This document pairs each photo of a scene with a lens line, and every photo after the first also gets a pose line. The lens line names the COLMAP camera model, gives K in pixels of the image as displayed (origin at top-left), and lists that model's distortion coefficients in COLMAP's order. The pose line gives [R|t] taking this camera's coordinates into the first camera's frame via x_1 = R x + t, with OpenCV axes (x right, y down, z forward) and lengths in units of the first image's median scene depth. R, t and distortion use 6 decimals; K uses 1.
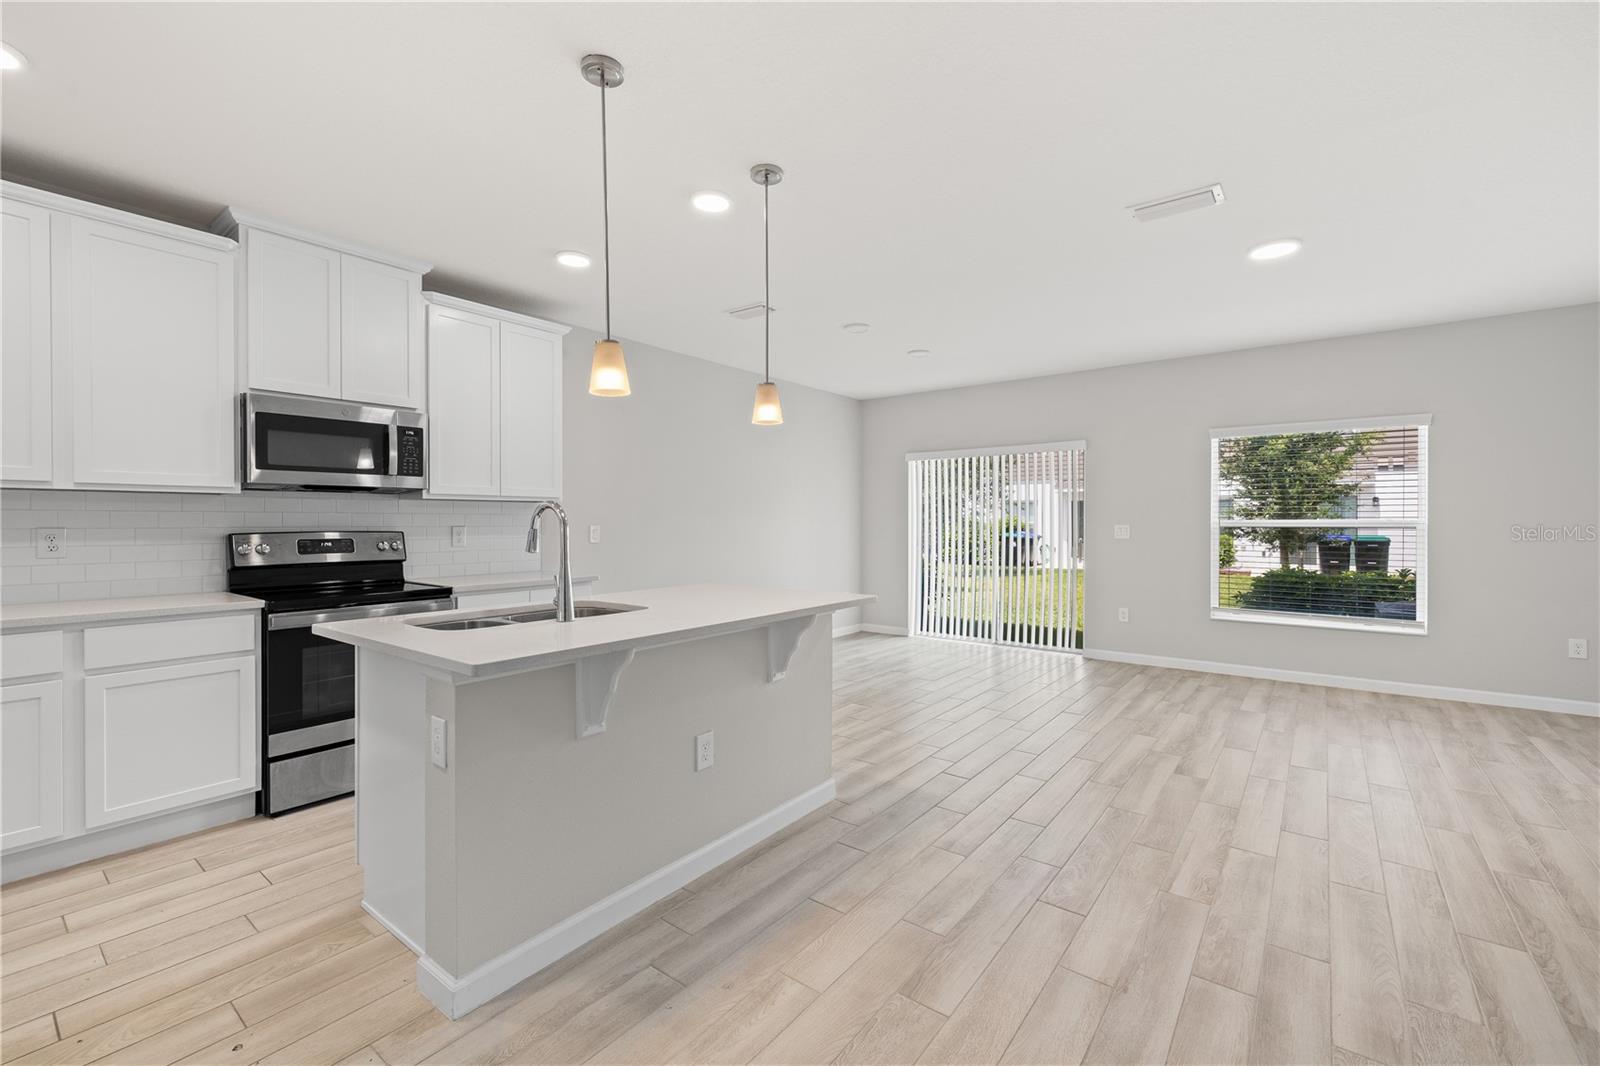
lens RADIAL K [[673.4, 0, 801.1], [0, 673.4, 524.7], [0, 0, 1]] dist [0.000314, -0.000168]
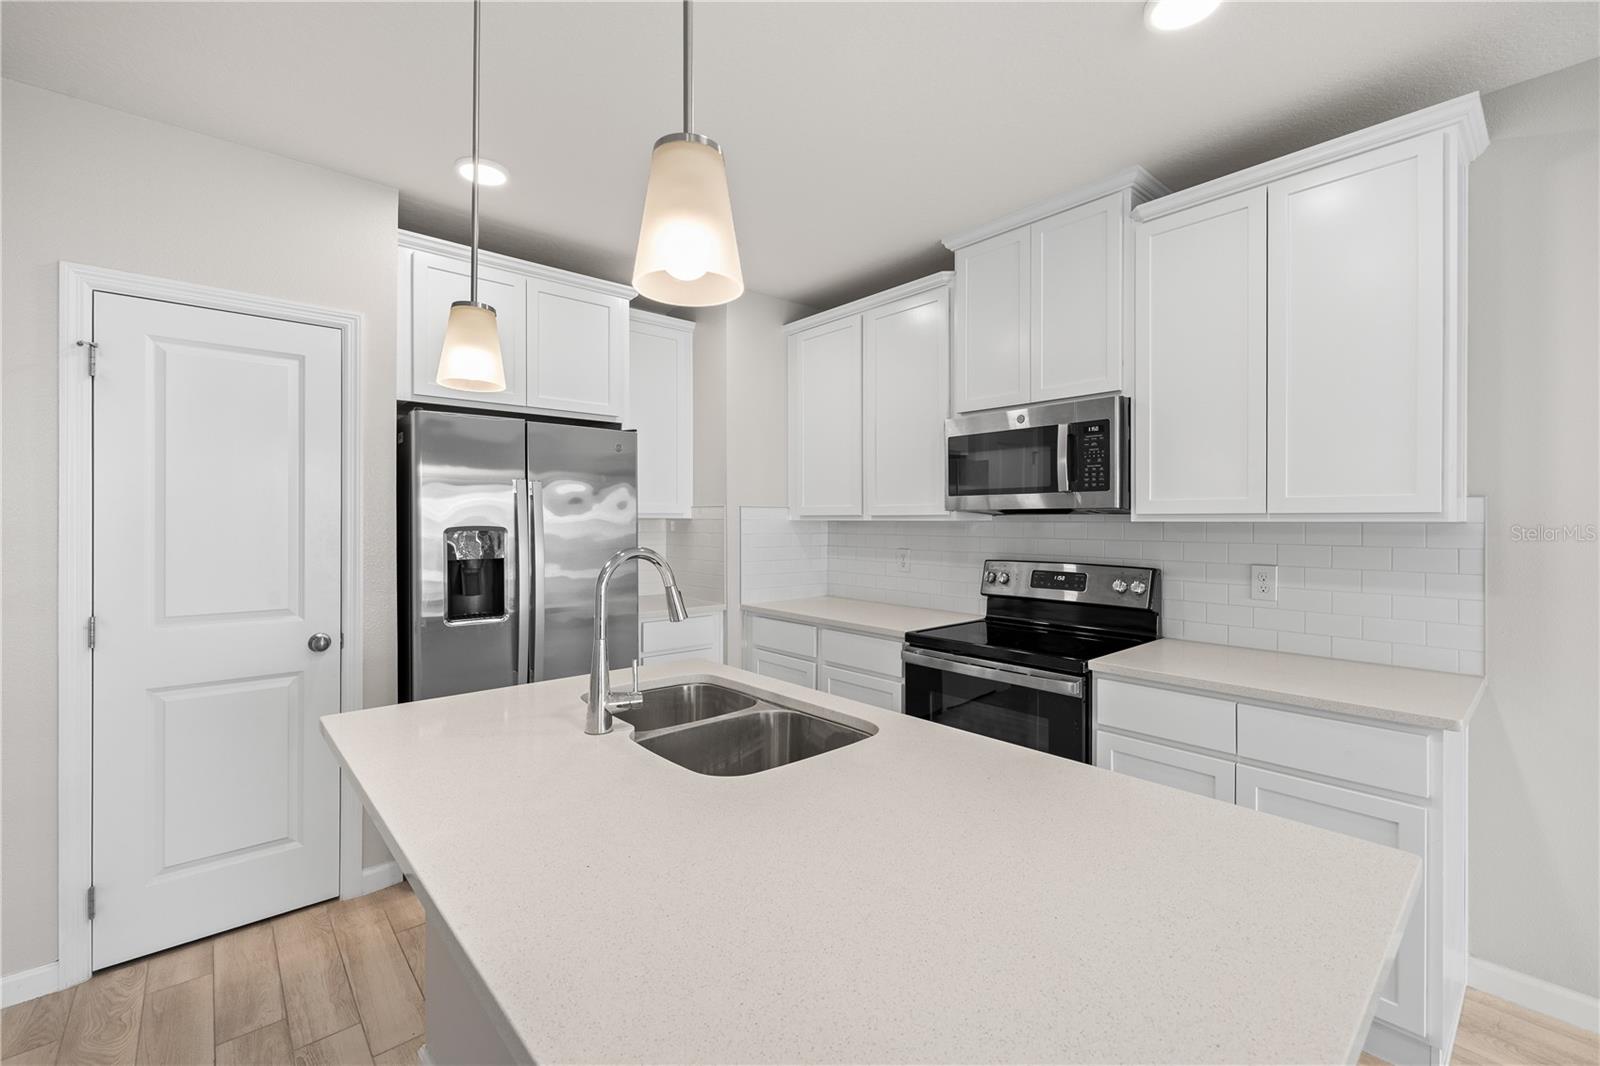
lens RADIAL K [[673.4, 0, 801.1], [0, 673.4, 524.7], [0, 0, 1]] dist [0.000314, -0.000168]
pose [[-0.189615, 0.007098, -0.981833, 0.167953], [-0.003488, 0.999963, 0.007903, -0.042503], [0.981852, 0.004923, -0.189583, 0.850883]]
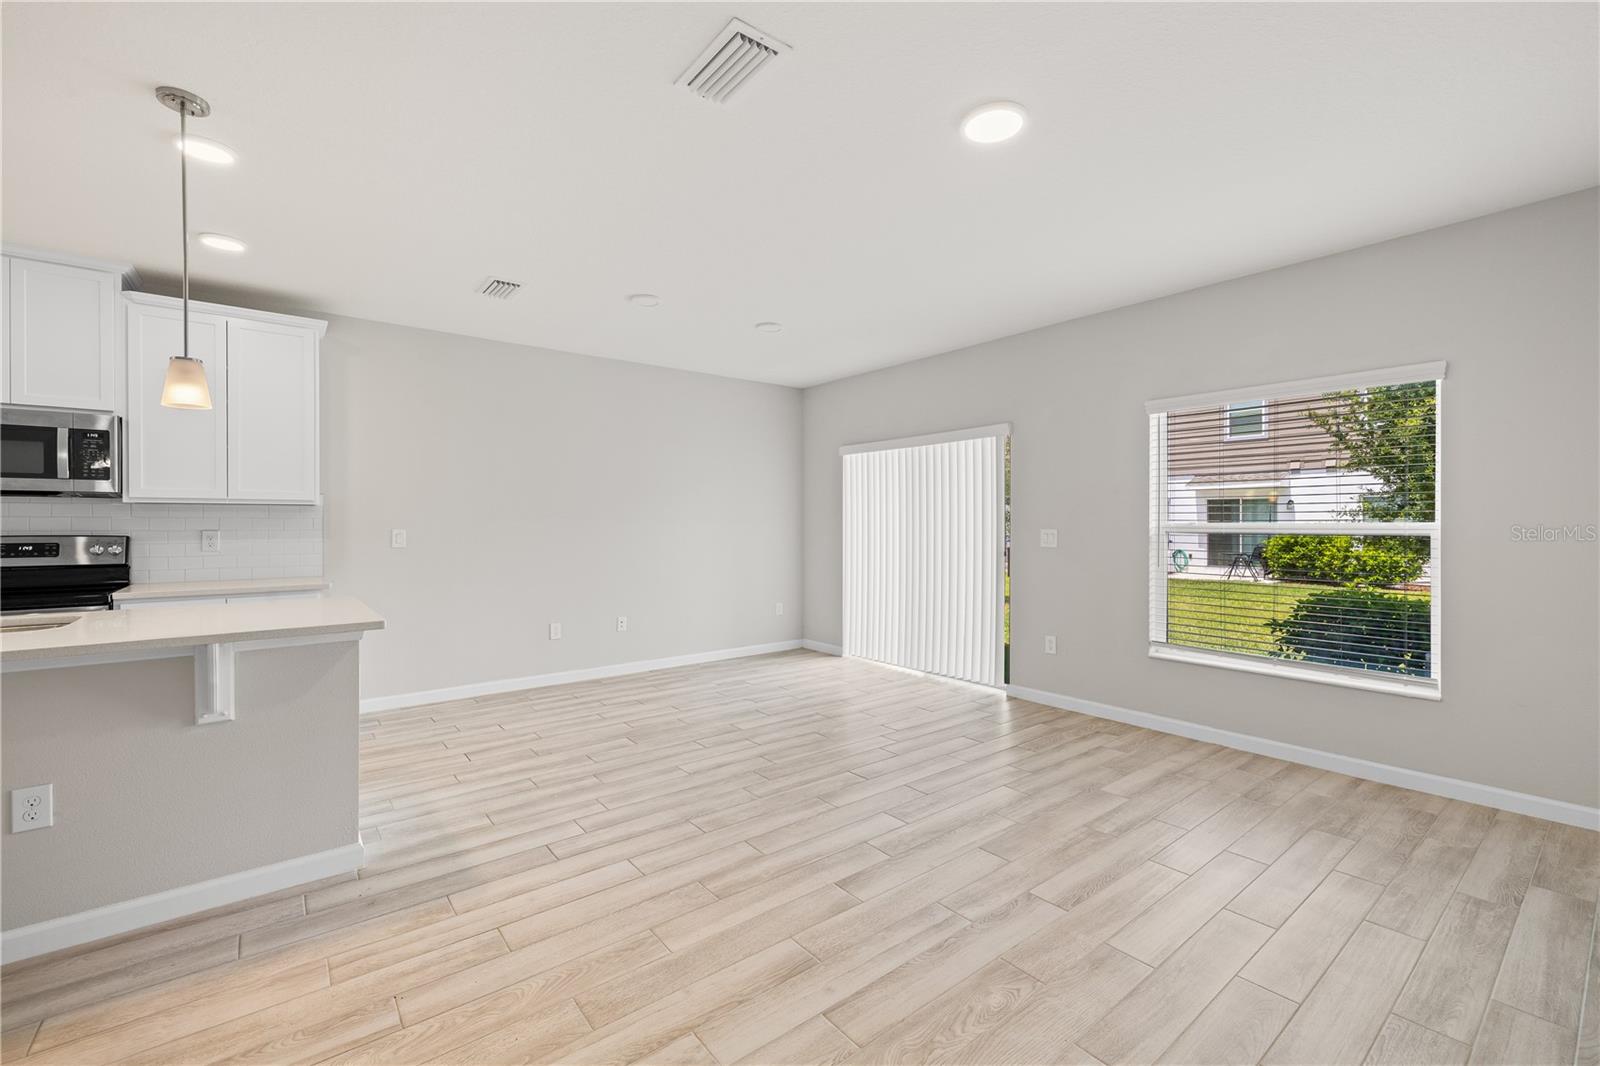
lens RADIAL K [[673.1, 0, 799.9], [0, 673.1, 528.6], [0, 0, 1]] dist [0.000177, 0.000255]
pose [[0.970788, 0.002610, -0.239924, 0.669185], [-0.001638, 0.999990, 0.004252, -0.006871], [0.239932, -0.003735, 0.970782, 0.299369]]
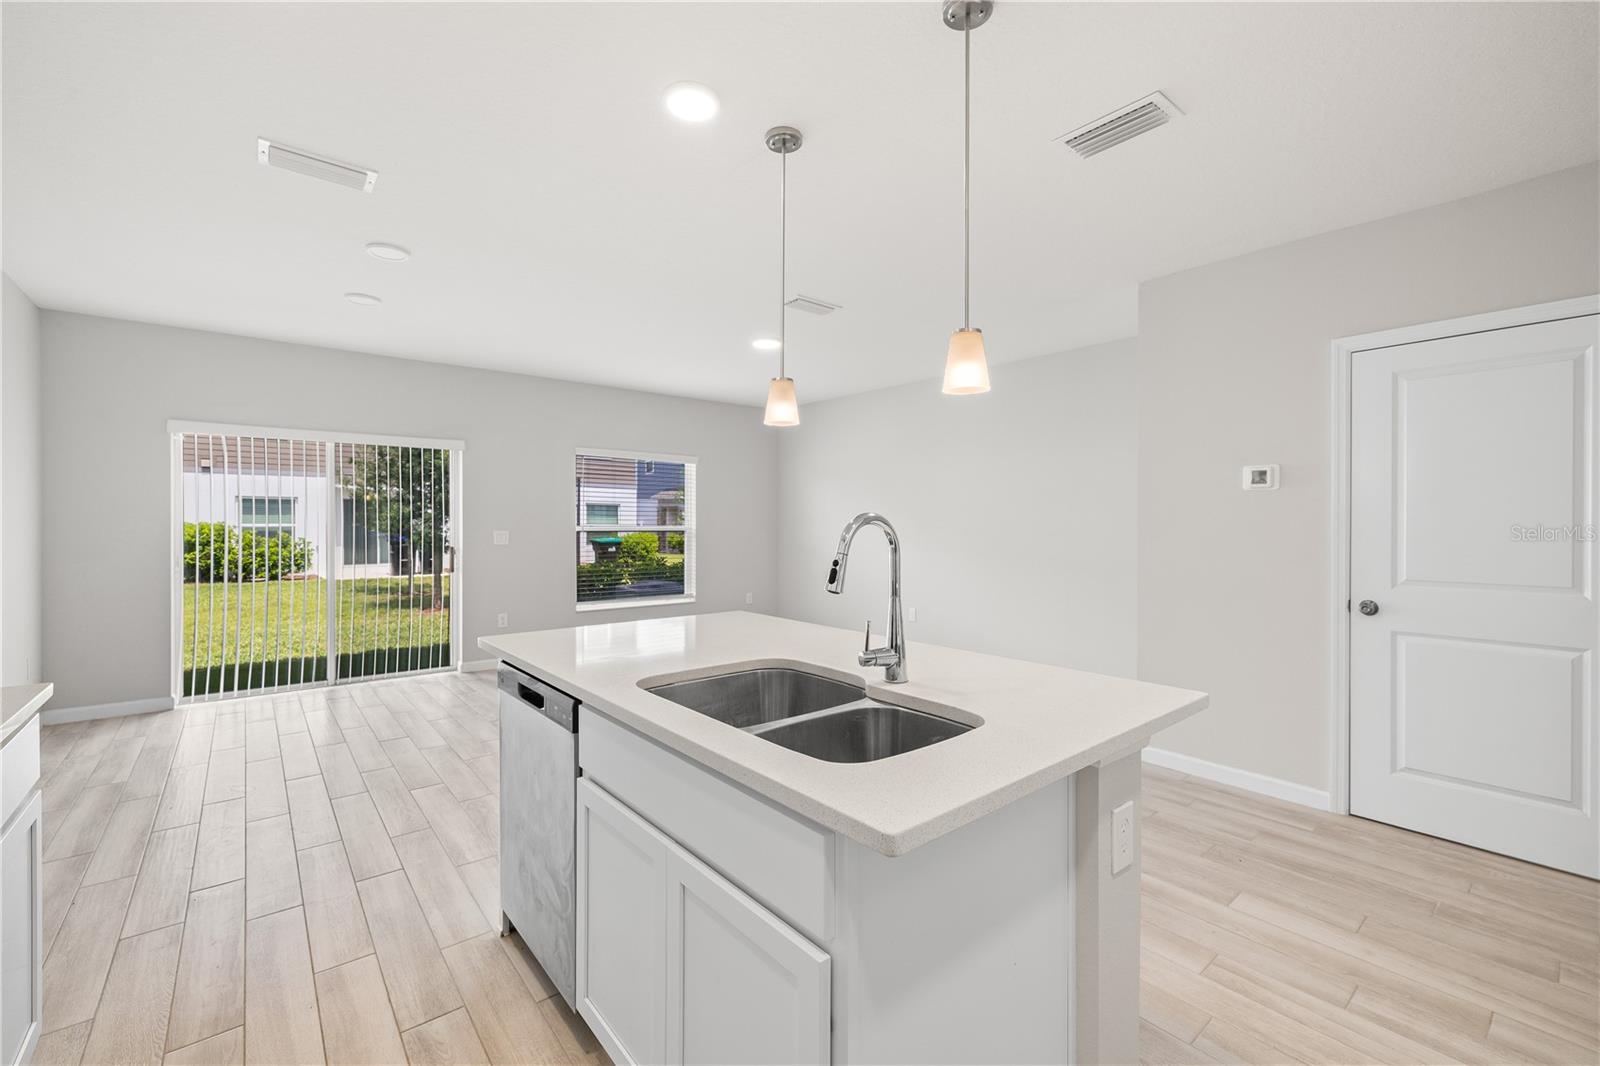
lens RADIAL K [[673.4, 0, 801.1], [0, 673.4, 524.7], [0, 0, 1]] dist [0.000314, -0.000168]
pose [[0.220960, -0.001183, 0.975282, -0.693422], [0.000479, 0.999999, 0.001104, -0.016718], [-0.975283, 0.000223, 0.220960, 0.604596]]
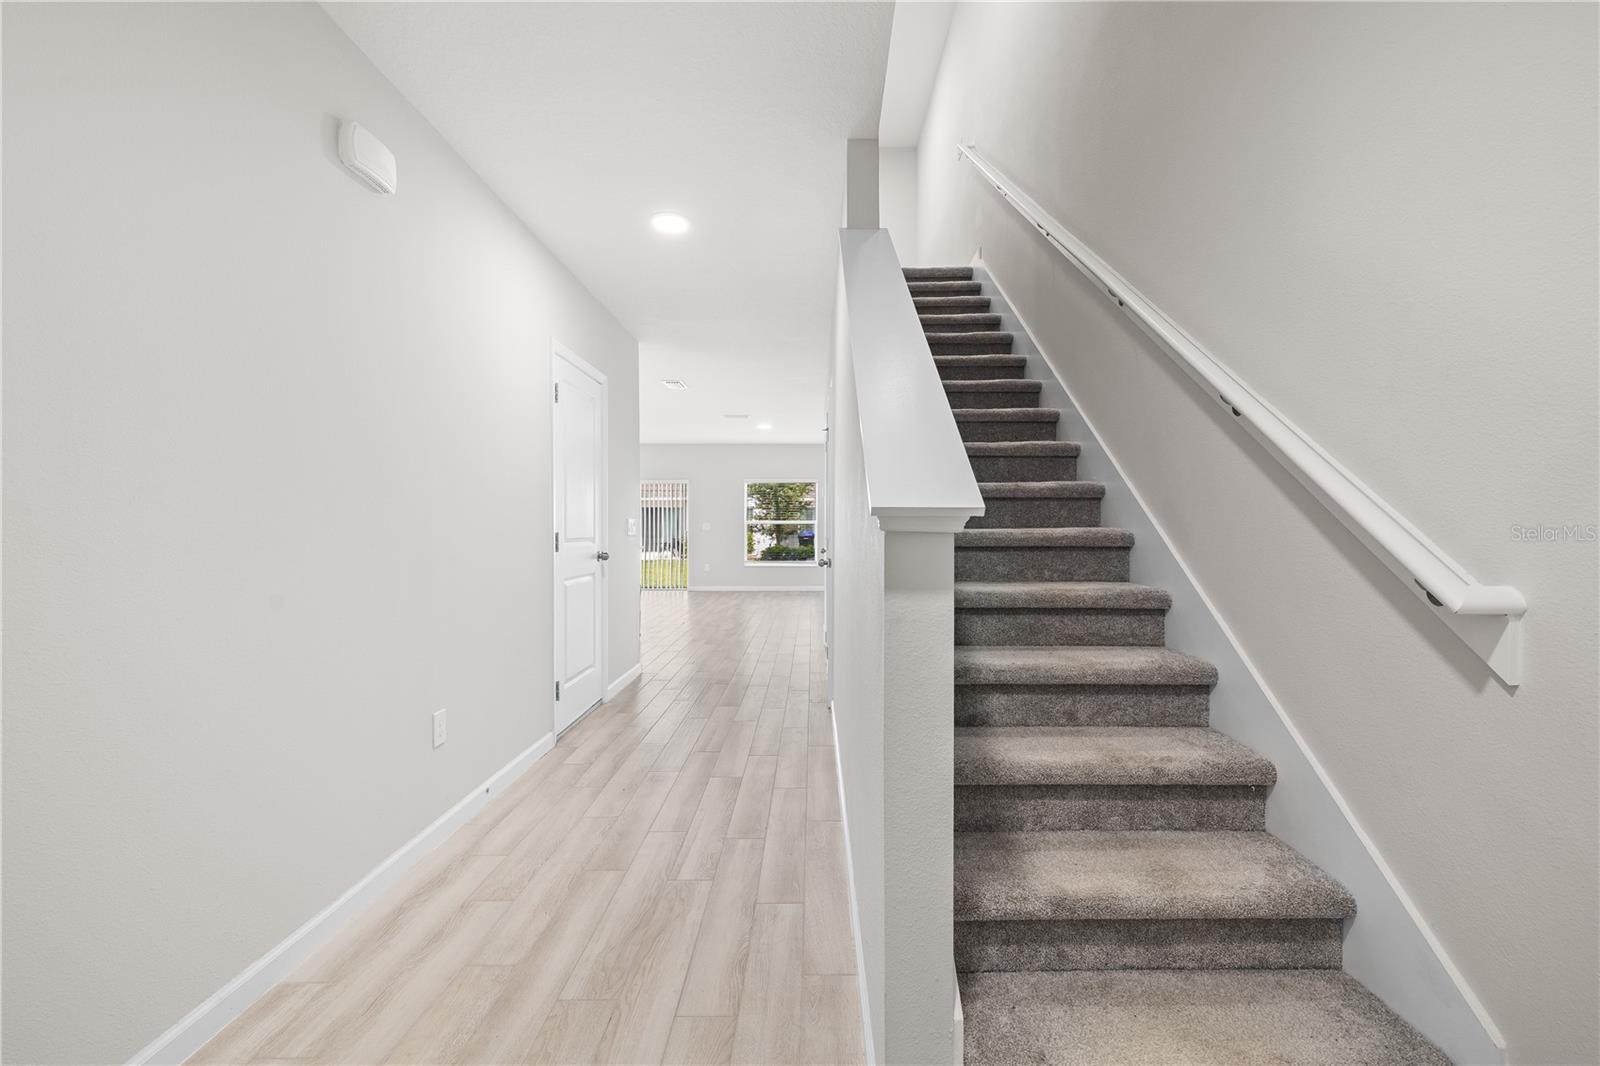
lens RADIAL K [[673.4, 0, 801.1], [0, 673.4, 524.7], [0, 0, 1]] dist [0.000314, -0.000168]
pose [[0.802796, -0.001146, 0.596252, -0.889688], [0.003033, 0.999993, -0.002162, 0.017211], [-0.596246, 0.003544, 0.802794, -1.412025]]
